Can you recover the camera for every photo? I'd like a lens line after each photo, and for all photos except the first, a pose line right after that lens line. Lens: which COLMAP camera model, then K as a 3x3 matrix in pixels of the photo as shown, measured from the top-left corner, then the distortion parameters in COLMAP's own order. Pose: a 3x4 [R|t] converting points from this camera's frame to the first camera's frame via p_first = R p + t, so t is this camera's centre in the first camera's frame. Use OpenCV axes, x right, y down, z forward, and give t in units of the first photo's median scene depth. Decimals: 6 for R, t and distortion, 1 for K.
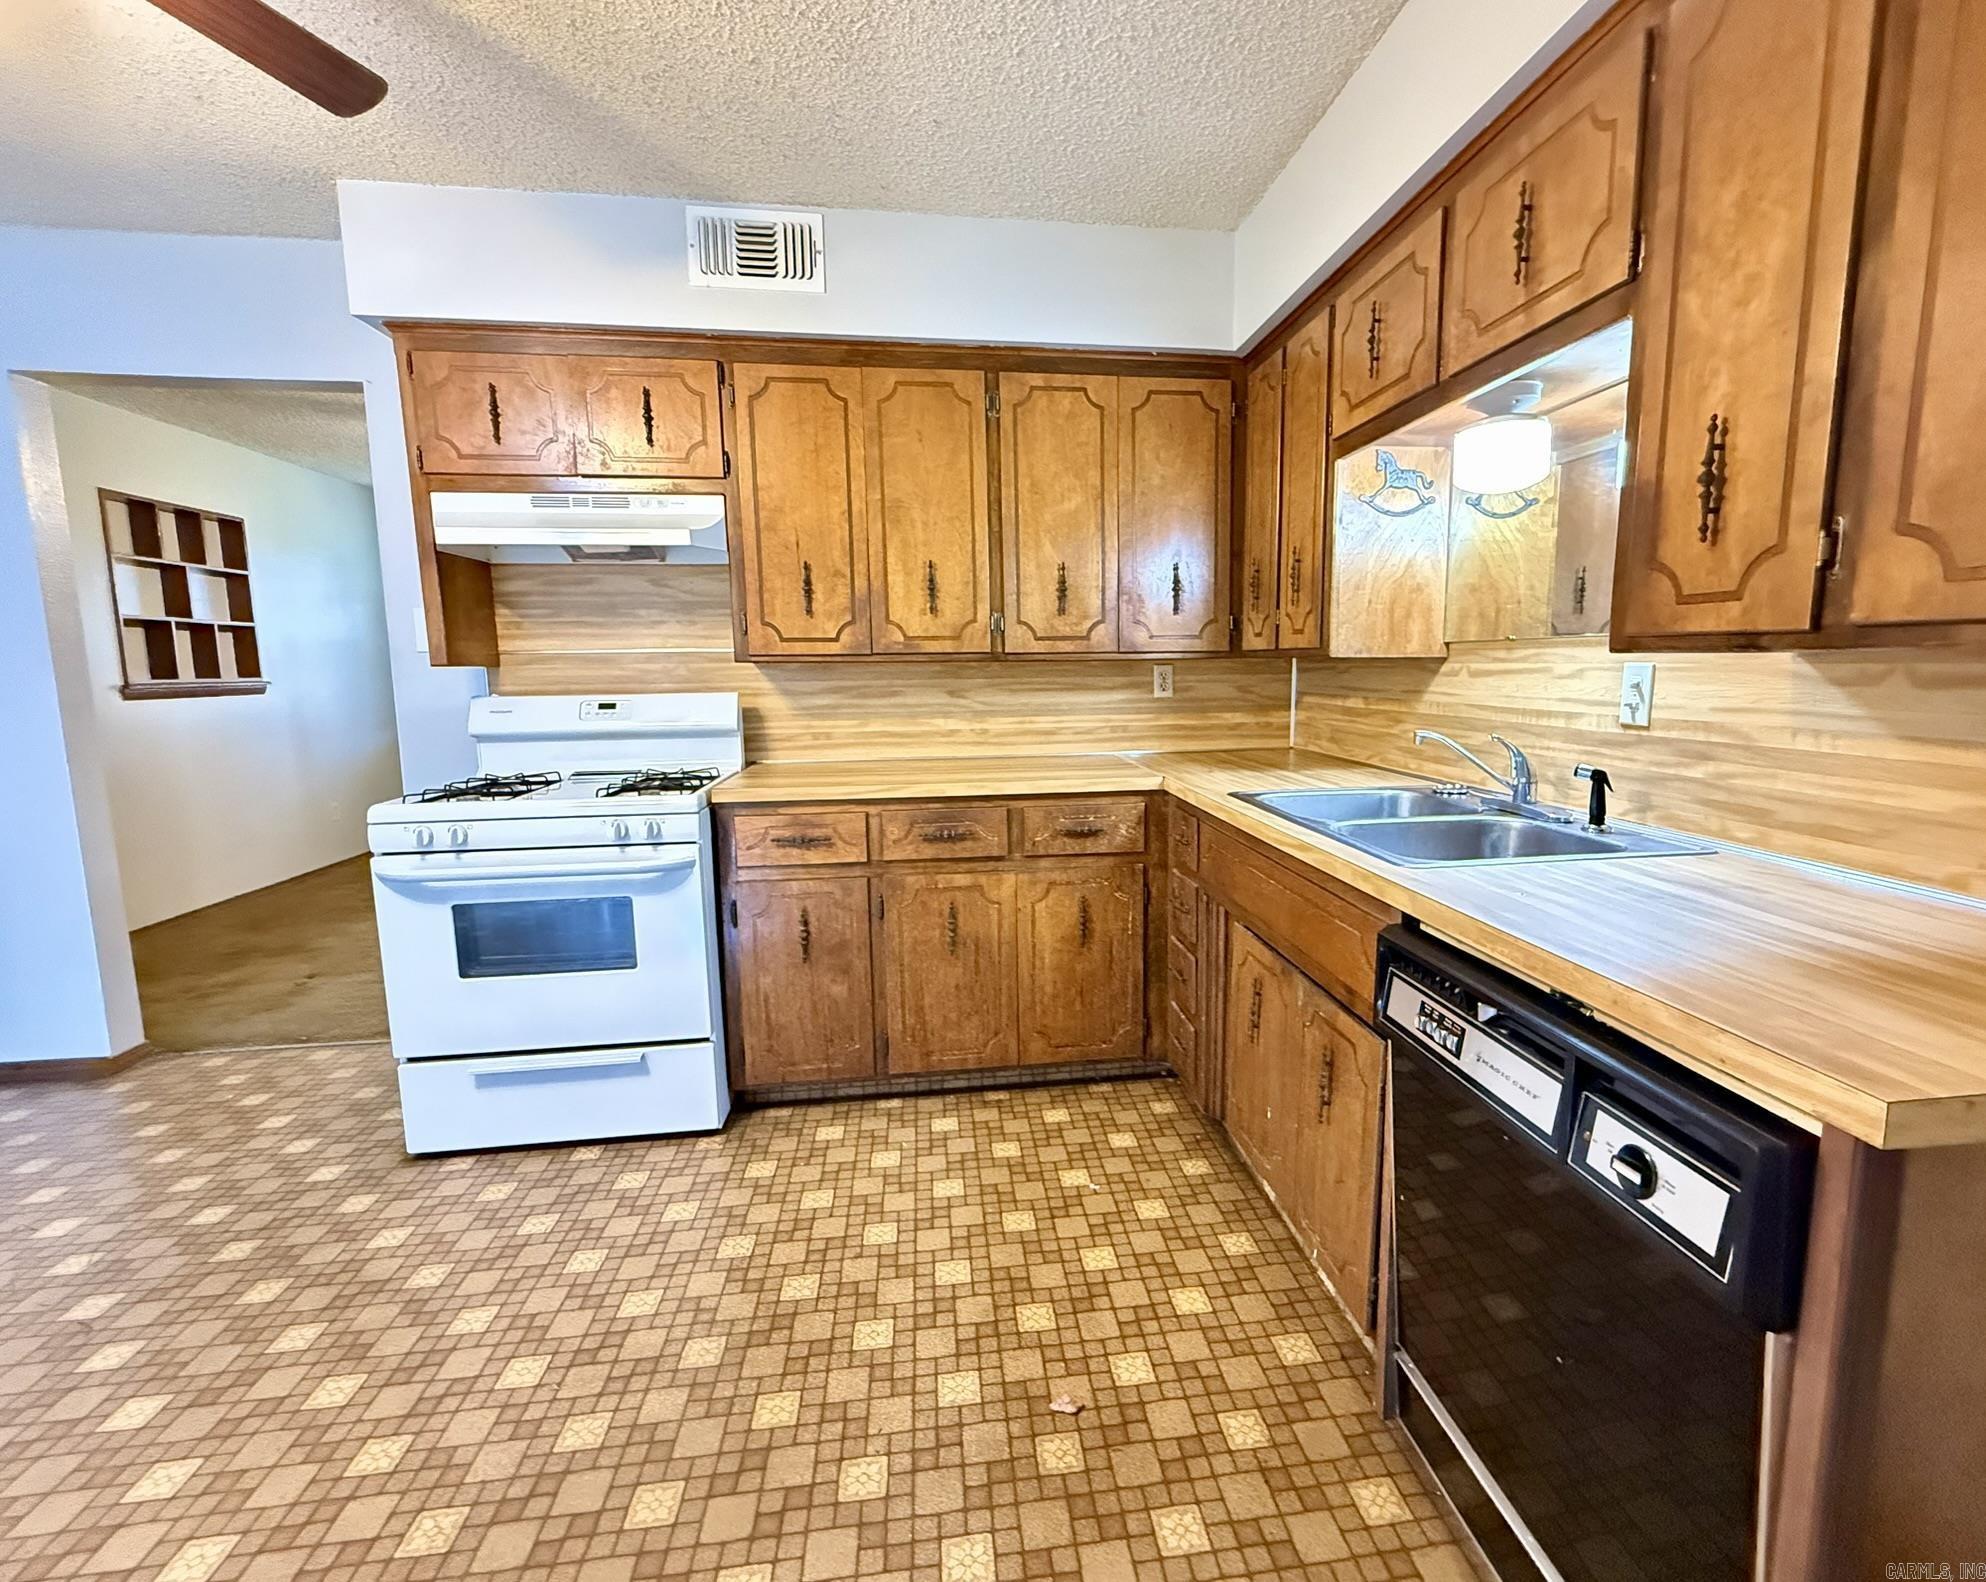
lens RADIAL K [[911.8, 0, 1050.4], [0, 911.8, 790.3], [0, 0, 1]] dist [-0.000152, -0.000085]
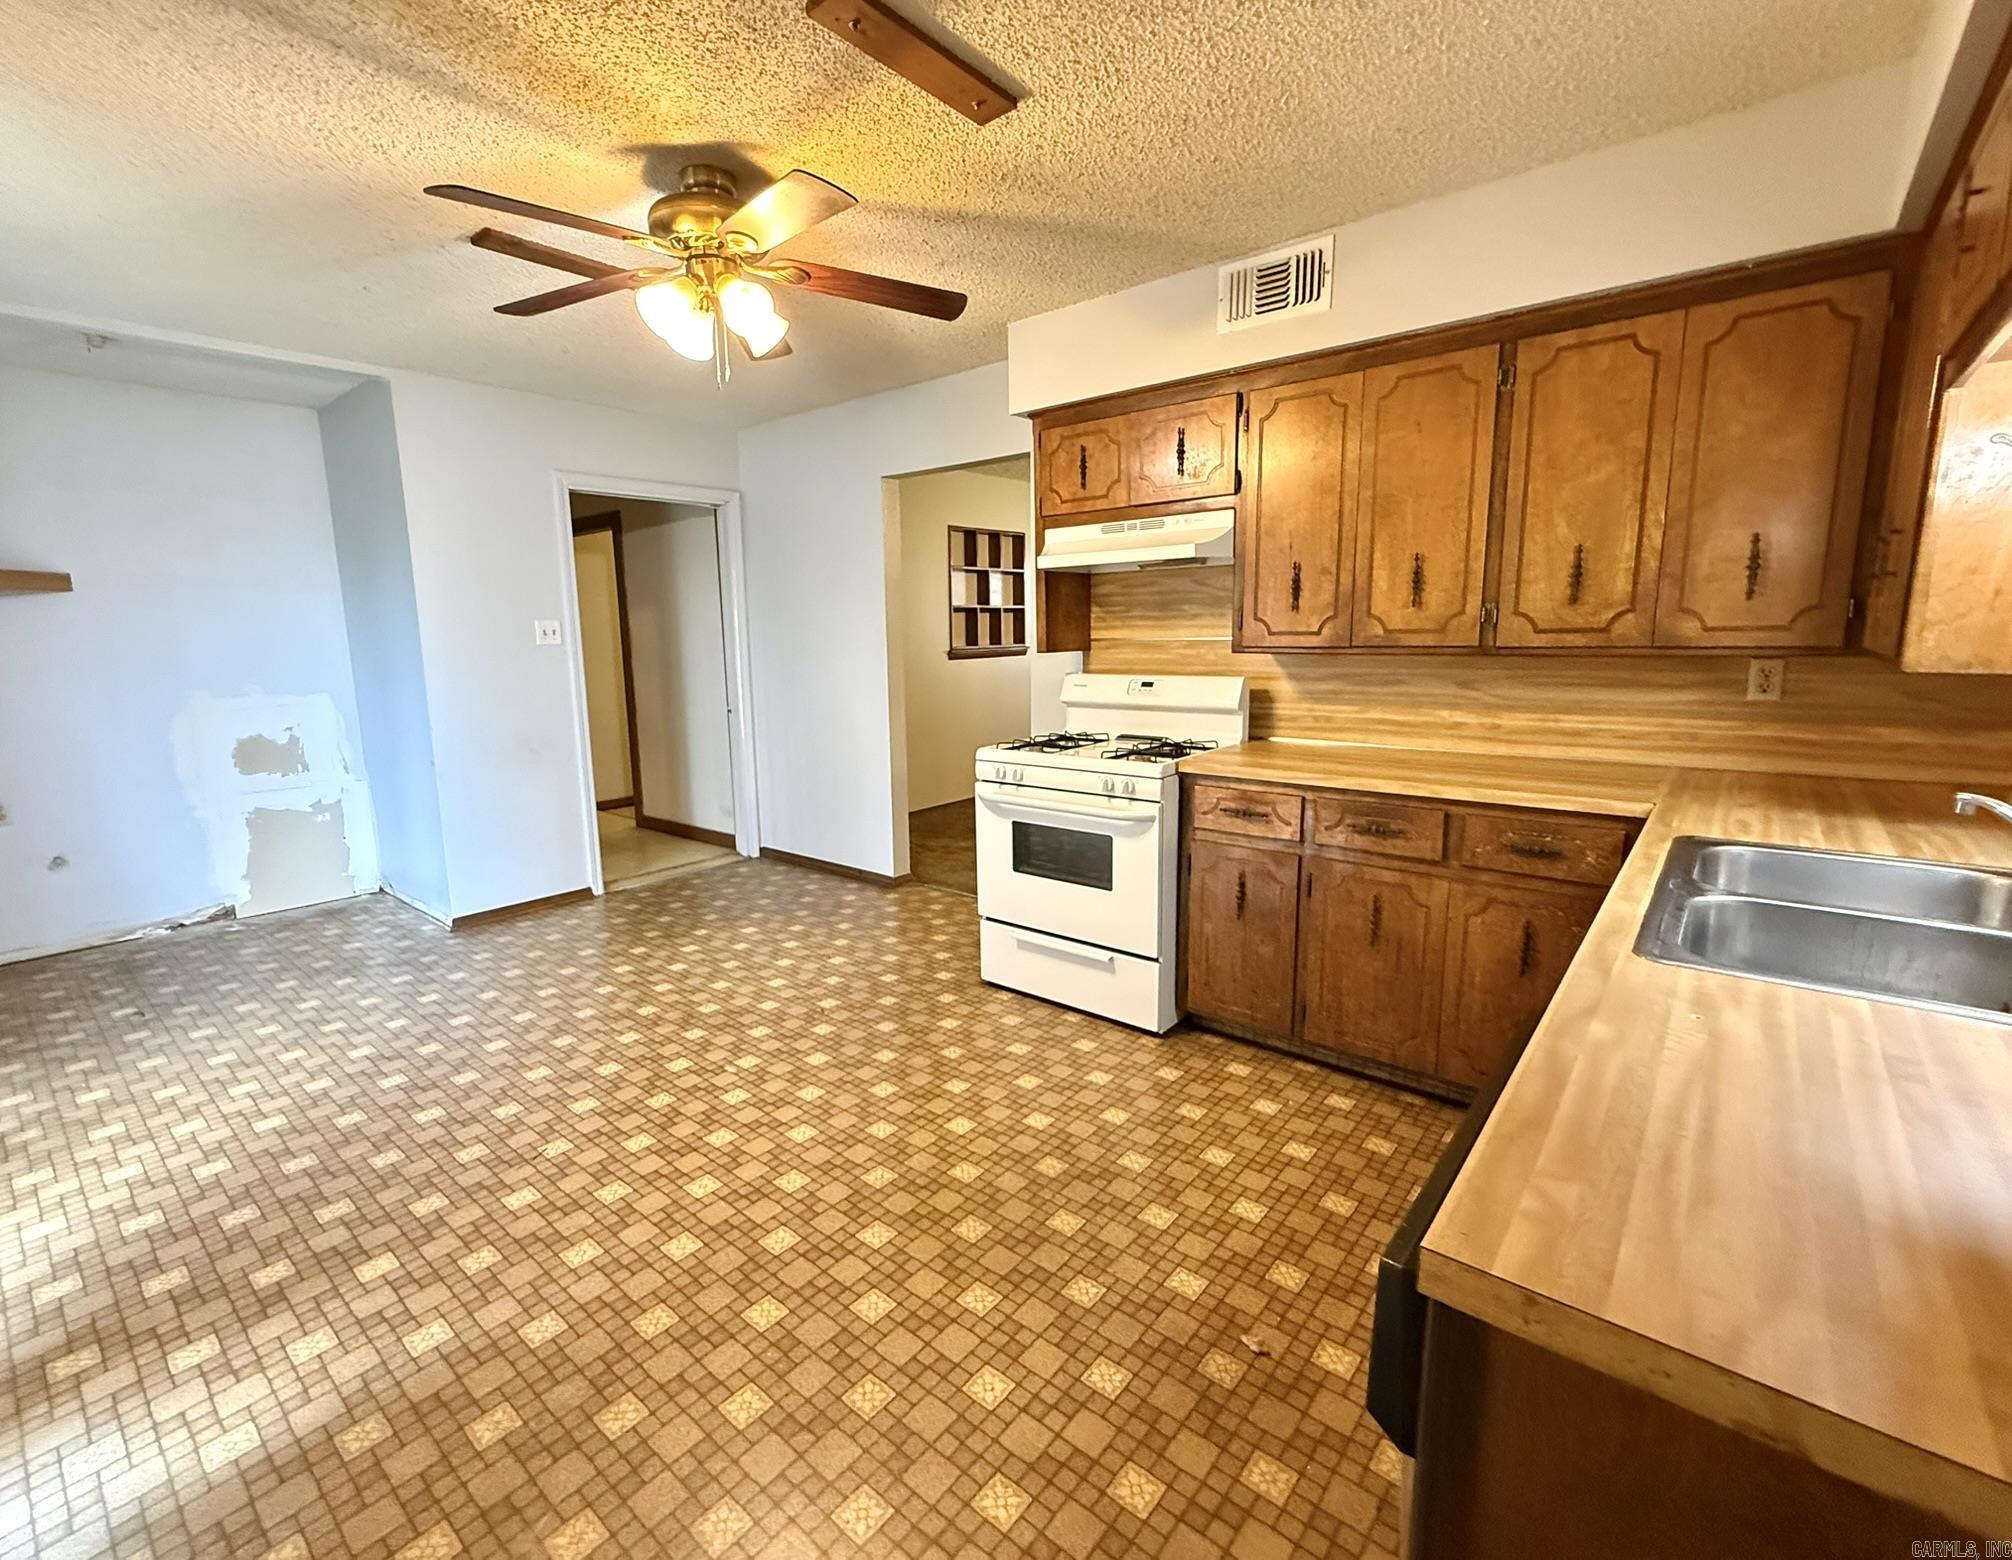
lens RADIAL K [[898.2, 0, 973.1], [0, 898.2, 779.4], [0, 0, 1]] dist [0.000789, 0.000040]
pose [[0.660160, 0.124034, -0.740813, 0.324591], [-0.090250, 0.992225, 0.085703, -0.052081], [0.745683, 0.010281, 0.666221, -0.006340]]
